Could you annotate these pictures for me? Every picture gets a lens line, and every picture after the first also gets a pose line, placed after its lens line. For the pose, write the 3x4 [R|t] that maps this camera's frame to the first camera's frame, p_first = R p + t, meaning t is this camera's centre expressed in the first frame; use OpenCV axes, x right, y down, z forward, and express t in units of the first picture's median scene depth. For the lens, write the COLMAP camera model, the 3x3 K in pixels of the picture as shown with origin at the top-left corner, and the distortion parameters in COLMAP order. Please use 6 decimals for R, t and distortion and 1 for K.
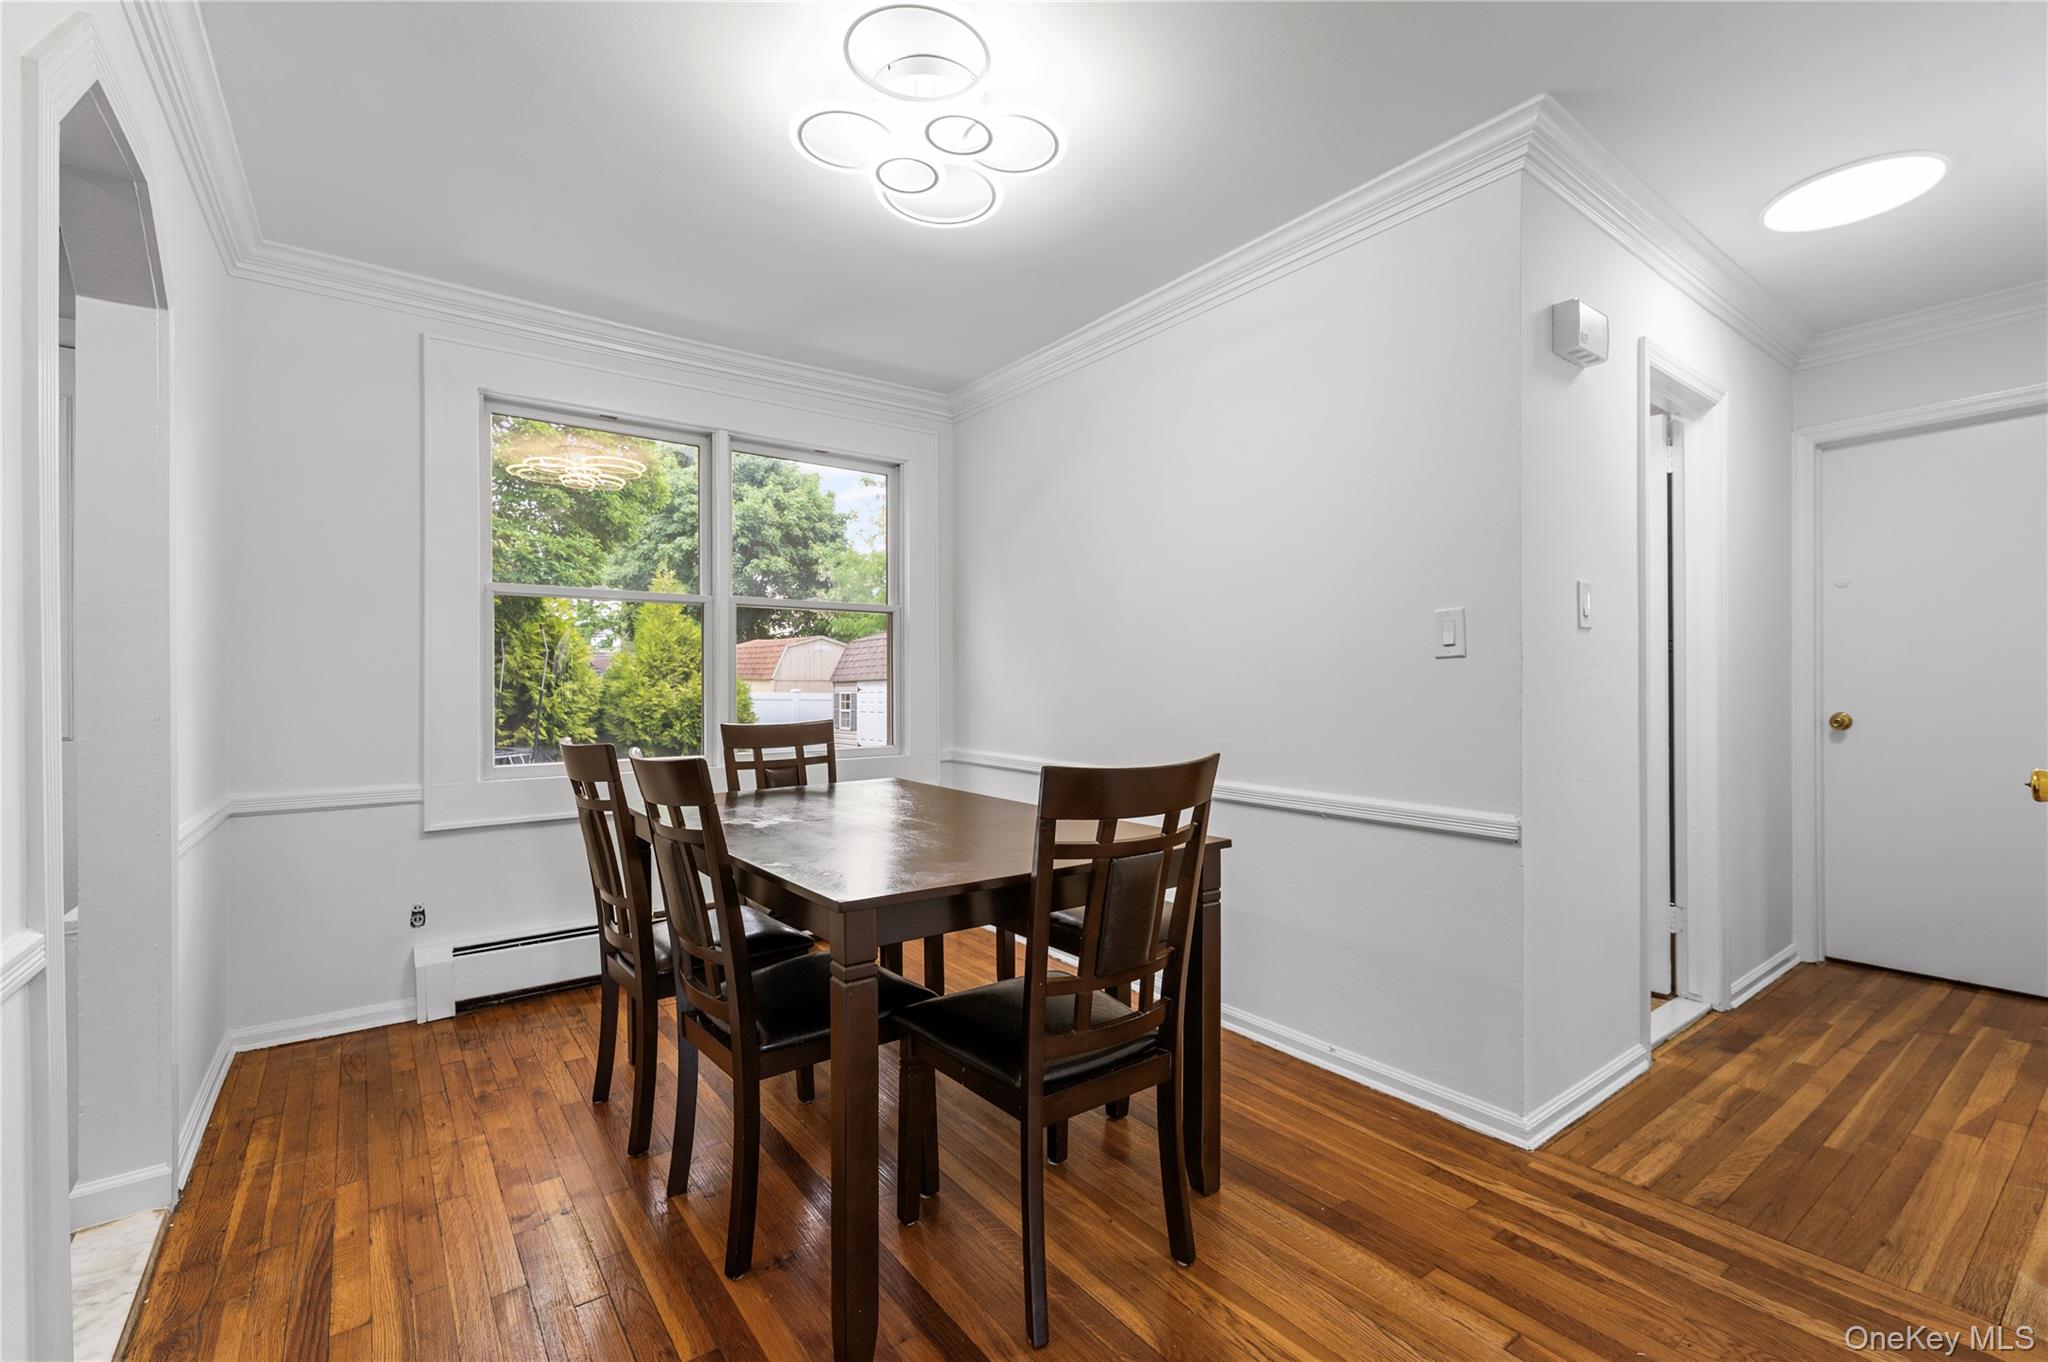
lens RADIAL K [[882.5, 0, 1035.5], [0, 882.5, 688.5], [0, 0, 1]] dist [0.002934, -0.001326]
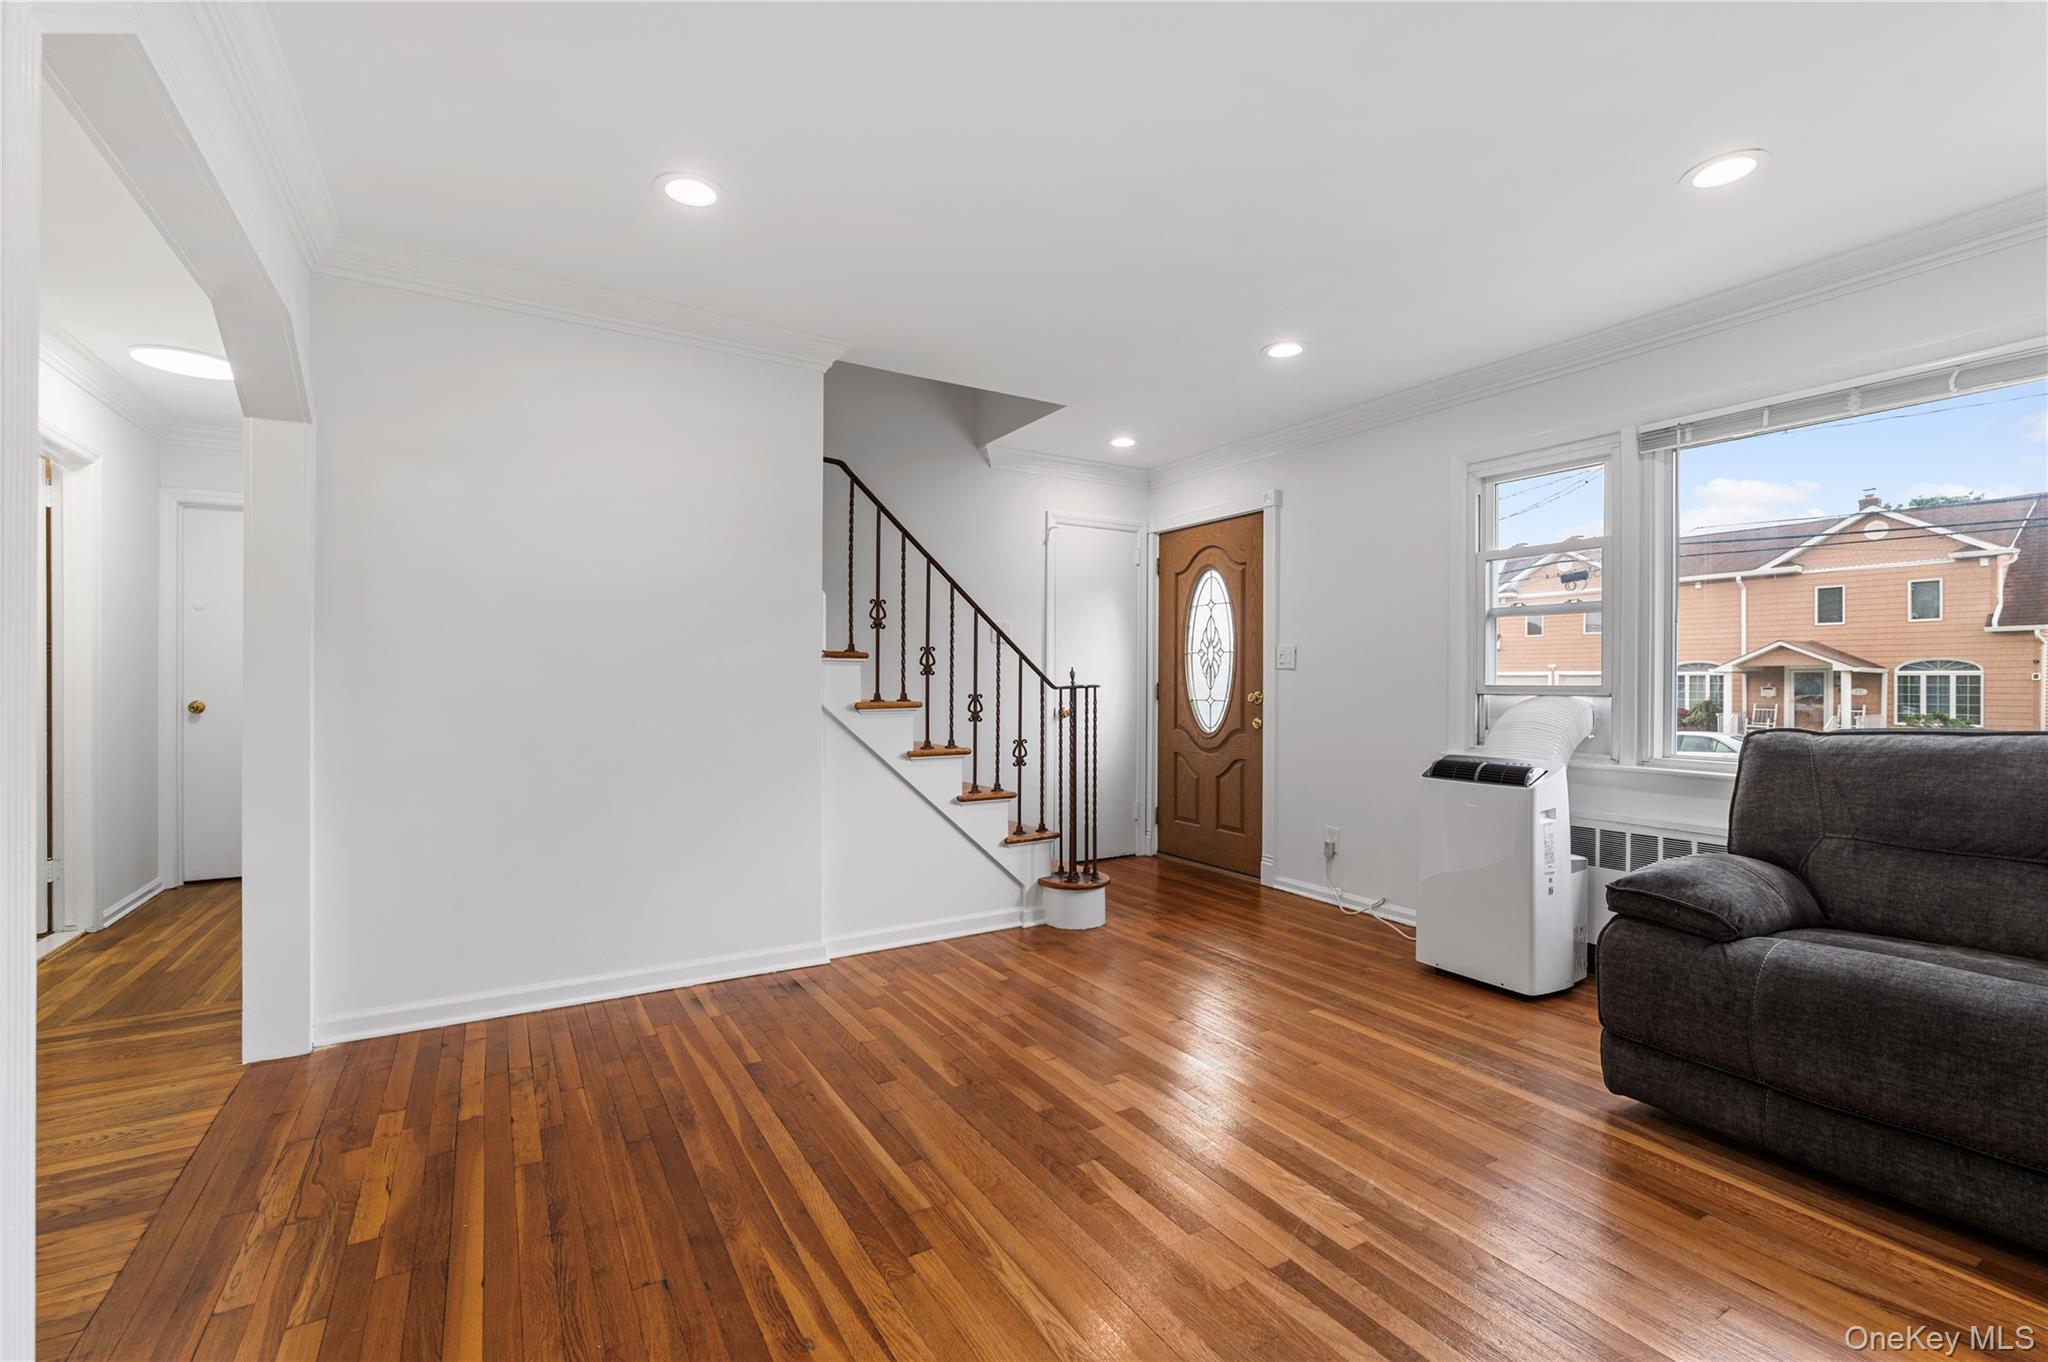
lens RADIAL K [[882.5, 0, 1025.5], [0, 882.5, 679.6], [0, 0, 1]] dist [0.002934, -0.001326]
pose [[0.107075, 0.004679, 0.994240, -0.395809], [-0.000985, 0.999989, -0.004600, -0.001296], [-0.994250, -0.000487, 0.107078, -0.533923]]
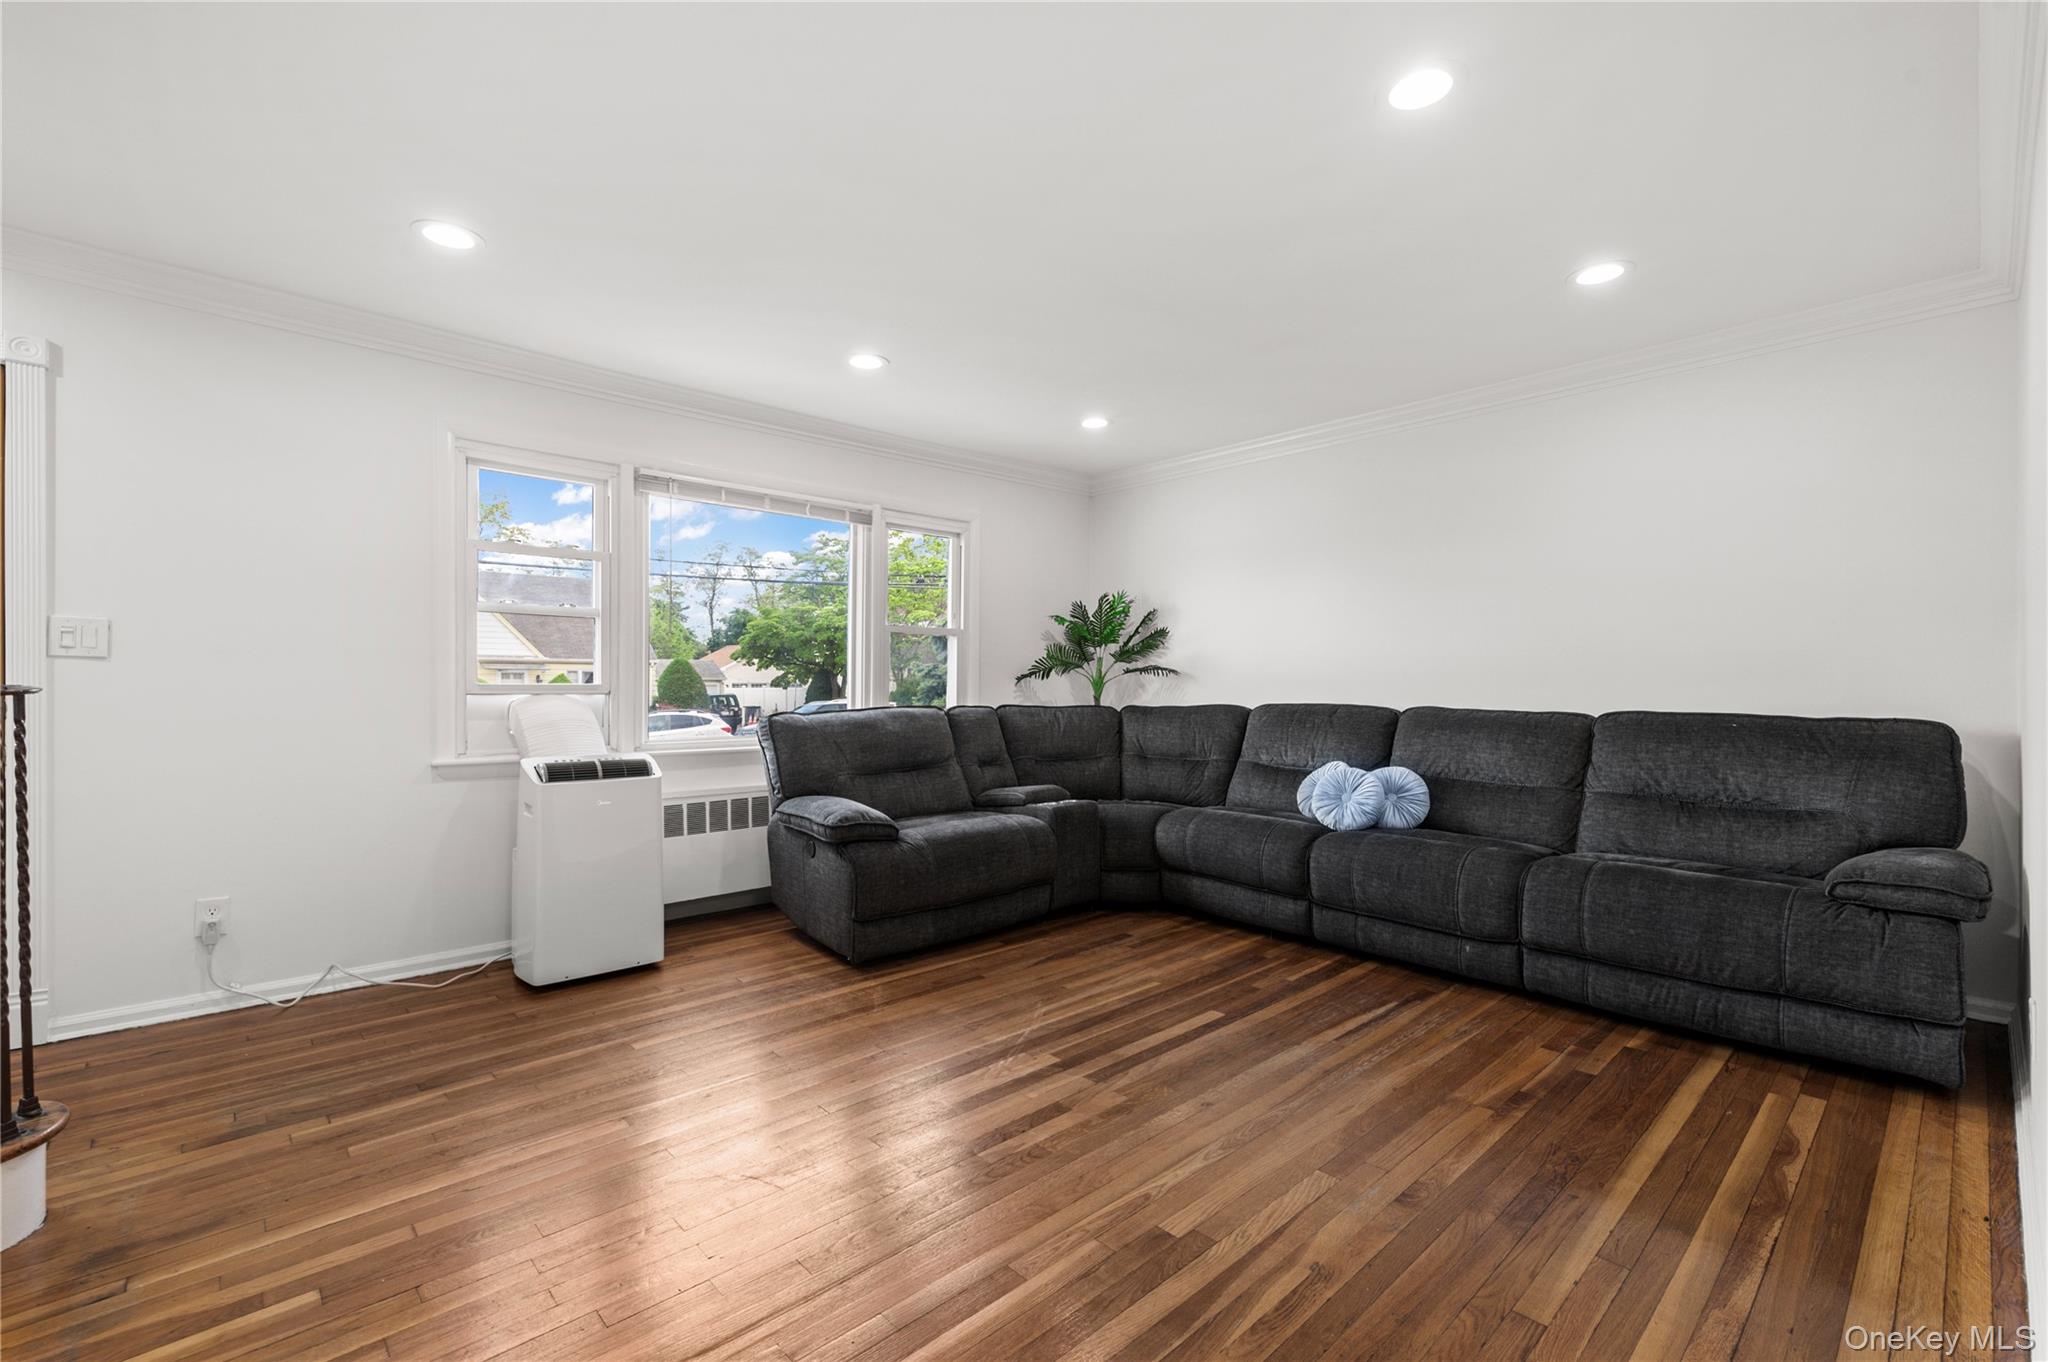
lens RADIAL K [[882.5, 0, 1029.8], [0, 882.5, 686.9], [0, 0, 1]] dist [0.002934, -0.001326]
pose [[-0.995175, 0.000064, -0.098111, 0.371608], [-0.000425, 0.999988, 0.004961, -0.002280], [0.098111, 0.004979, -0.995163, 0.229198]]
